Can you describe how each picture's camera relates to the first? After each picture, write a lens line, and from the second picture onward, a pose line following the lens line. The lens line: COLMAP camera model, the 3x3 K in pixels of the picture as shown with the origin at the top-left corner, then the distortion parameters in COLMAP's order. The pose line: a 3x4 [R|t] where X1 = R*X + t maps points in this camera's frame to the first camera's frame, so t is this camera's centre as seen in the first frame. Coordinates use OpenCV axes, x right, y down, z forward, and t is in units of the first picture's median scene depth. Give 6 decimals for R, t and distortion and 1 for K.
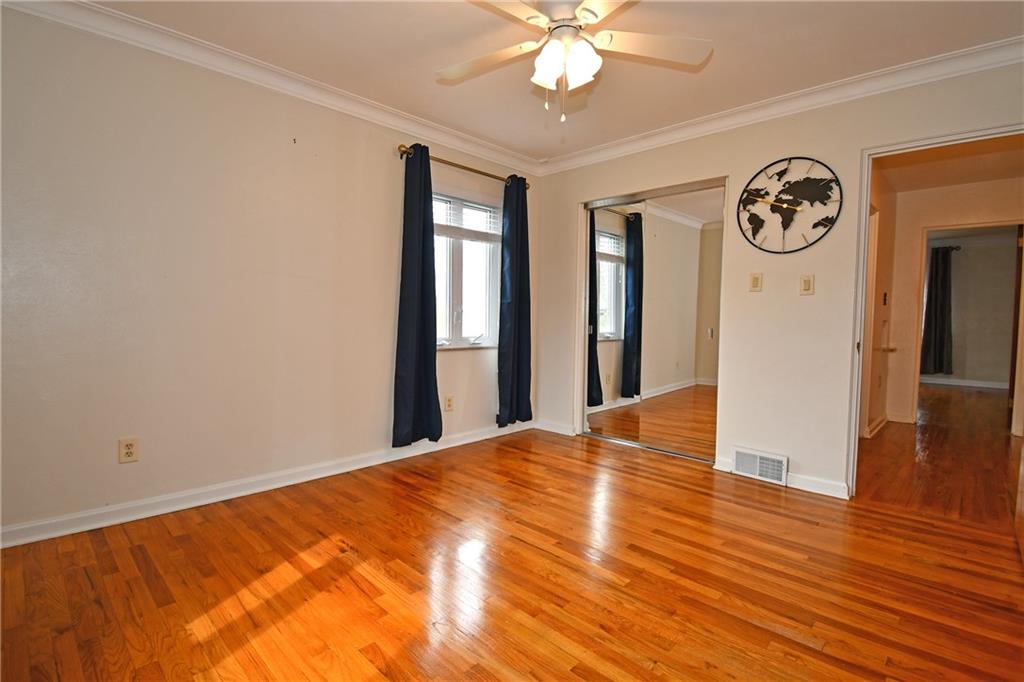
lens RADIAL K [[477.5, 0, 510.1], [0, 477.5, 343.8], [0, 0, 1]] dist [-0.032807, -0.000128]
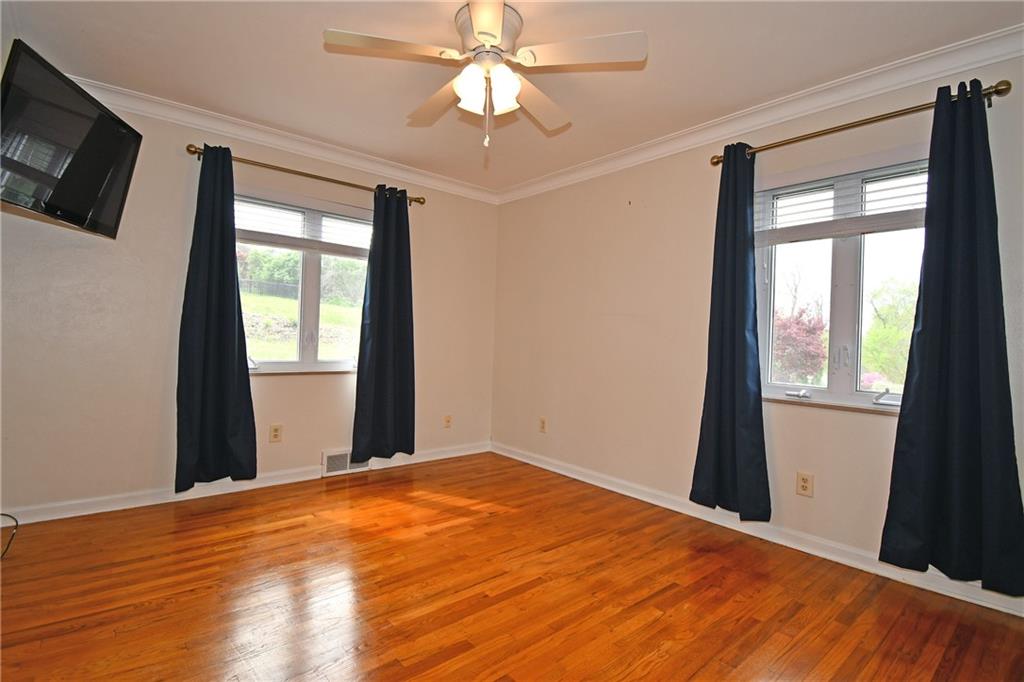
lens RADIAL K [[496.1, 0, 510.6], [0, 496.1, 338.0], [0, 0, 1]] dist [-0.000780, -0.000210]
pose [[-0.087997, -0.009526, -0.996075, 0.959066], [-0.089357, 0.995998, -0.001631, -0.067157], [0.992105, 0.088863, -0.088496, 0.995295]]
